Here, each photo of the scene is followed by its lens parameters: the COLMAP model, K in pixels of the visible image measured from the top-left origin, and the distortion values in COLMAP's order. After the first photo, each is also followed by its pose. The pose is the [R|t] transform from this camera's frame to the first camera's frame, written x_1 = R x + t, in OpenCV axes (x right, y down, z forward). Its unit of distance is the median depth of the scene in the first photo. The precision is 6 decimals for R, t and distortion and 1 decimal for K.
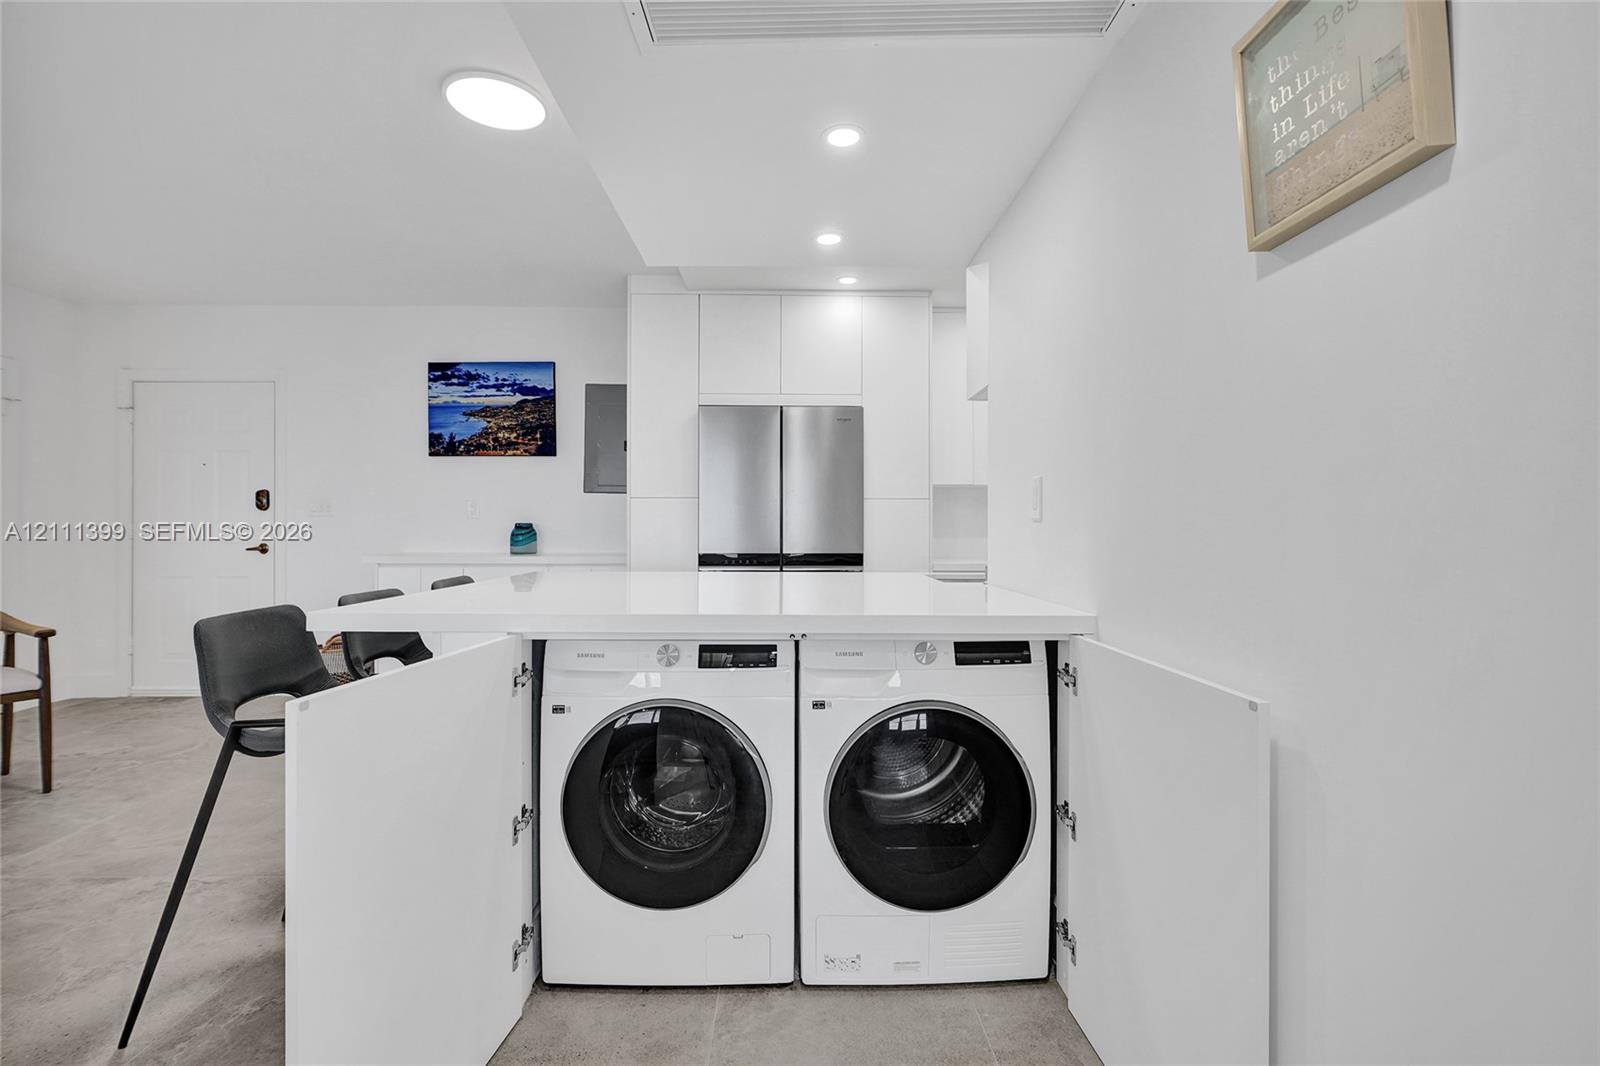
lens RADIAL K [[733.0, 0, 796.6], [0, 733.0, 520.0], [0, 0, 1]] dist [-0.000241, 0.000305]
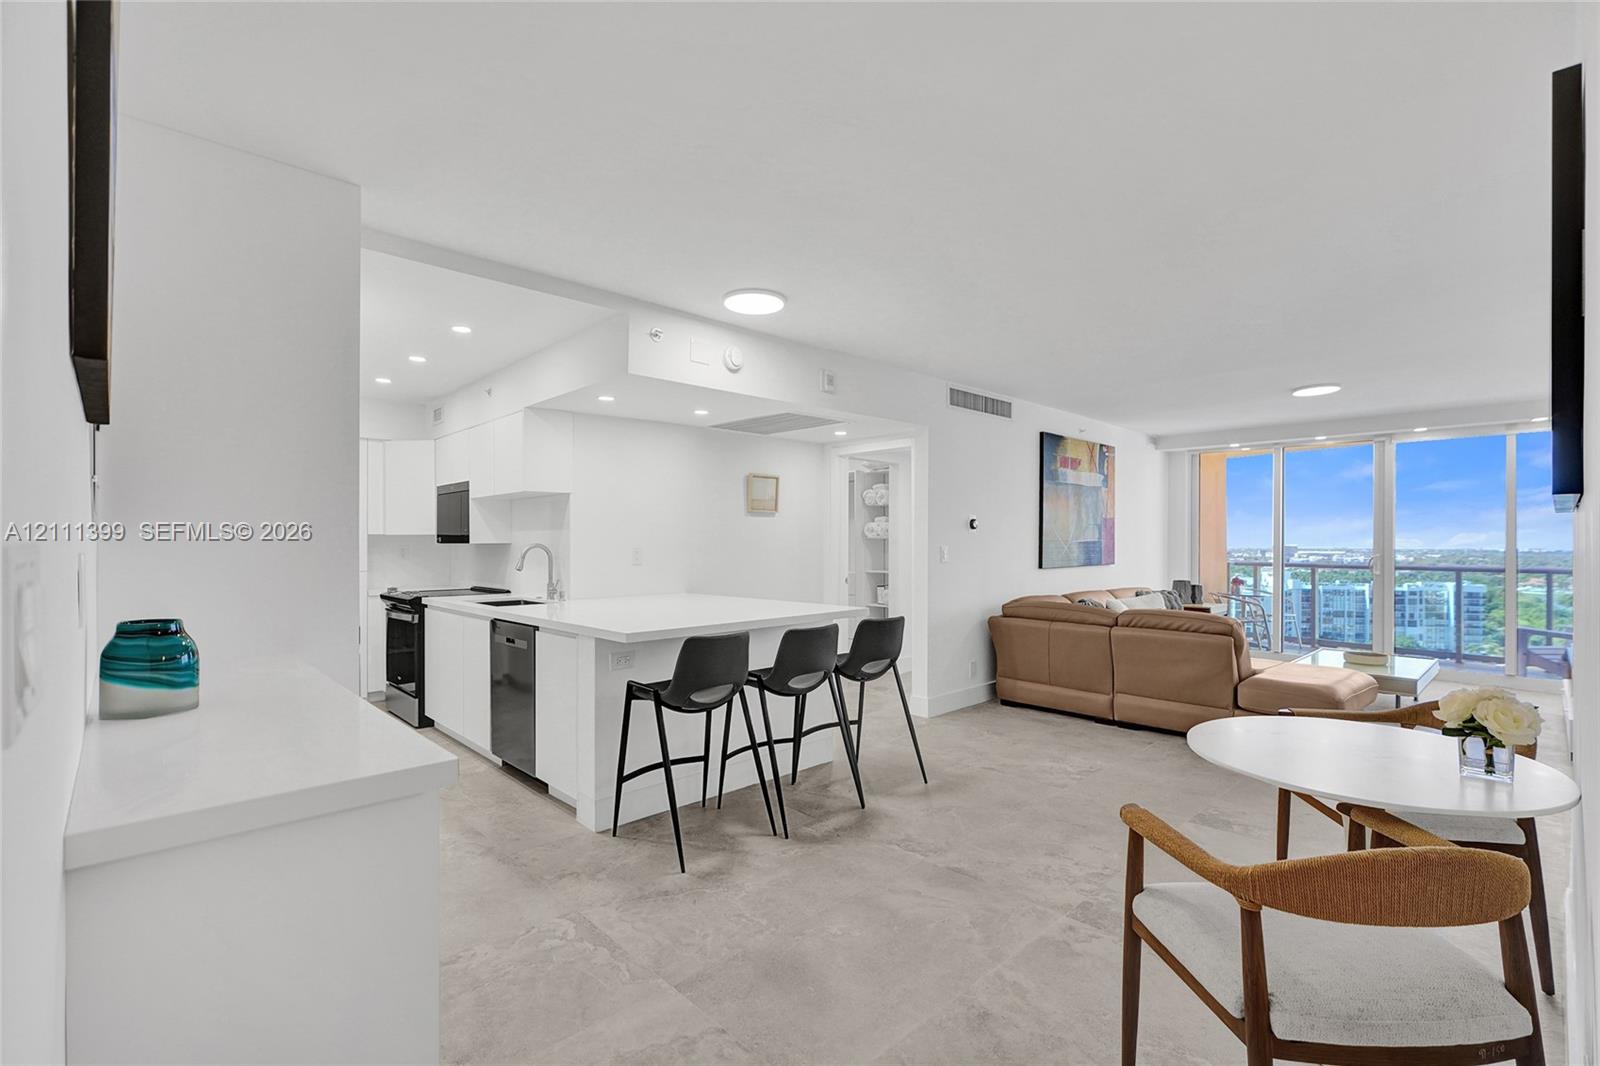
lens RADIAL K [[721.5, 0, 794.8], [0, 721.5, 540.5], [0, 0, 1]] dist [-0.013077, 0.007749]
pose [[-0.675044, -0.000829, 0.737777, -0.807250], [-0.004839, 0.999983, -0.003303, -0.034238], [-0.737762, -0.005799, -0.675036, 0.994526]]
